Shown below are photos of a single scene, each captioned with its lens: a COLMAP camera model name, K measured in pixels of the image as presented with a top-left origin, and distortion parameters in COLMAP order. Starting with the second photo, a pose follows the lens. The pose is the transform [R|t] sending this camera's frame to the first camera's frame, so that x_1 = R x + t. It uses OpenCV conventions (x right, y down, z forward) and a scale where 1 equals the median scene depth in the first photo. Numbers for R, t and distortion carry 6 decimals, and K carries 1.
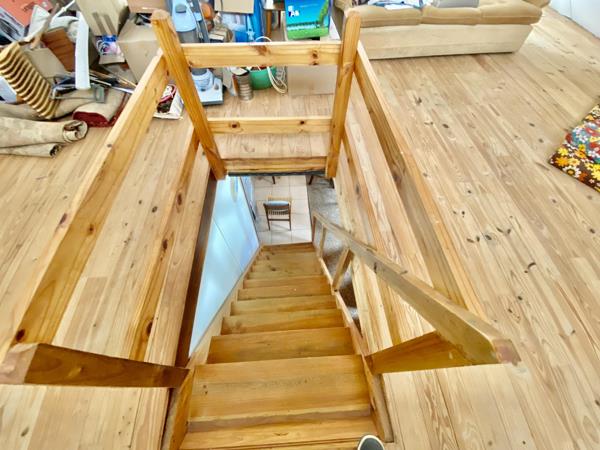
lens RADIAL K [[244.9, 0, 300.0], [0, 244.9, 225.0], [0, 0, 1]] dist [0.009874, -0.015251]
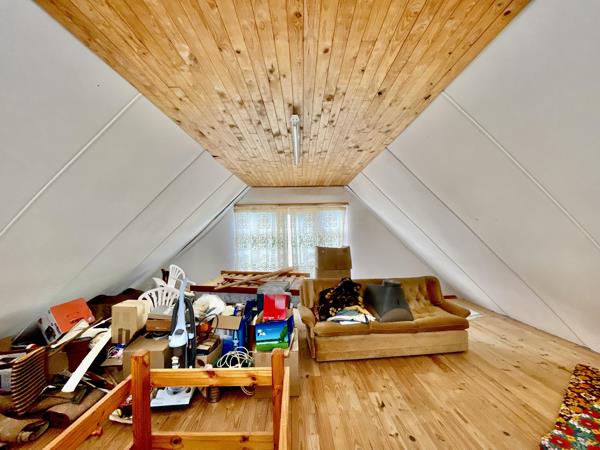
lens RADIAL K [[244.9, 0, 300.0], [0, 244.9, 225.0], [0, 0, 1]] dist [0.009874, -0.015251]
pose [[0.999133, -0.018150, -0.037466, 0.204895], [-0.022705, 0.516752, -0.855834, -0.020674], [0.034893, 0.855943, 0.515892, -0.168713]]
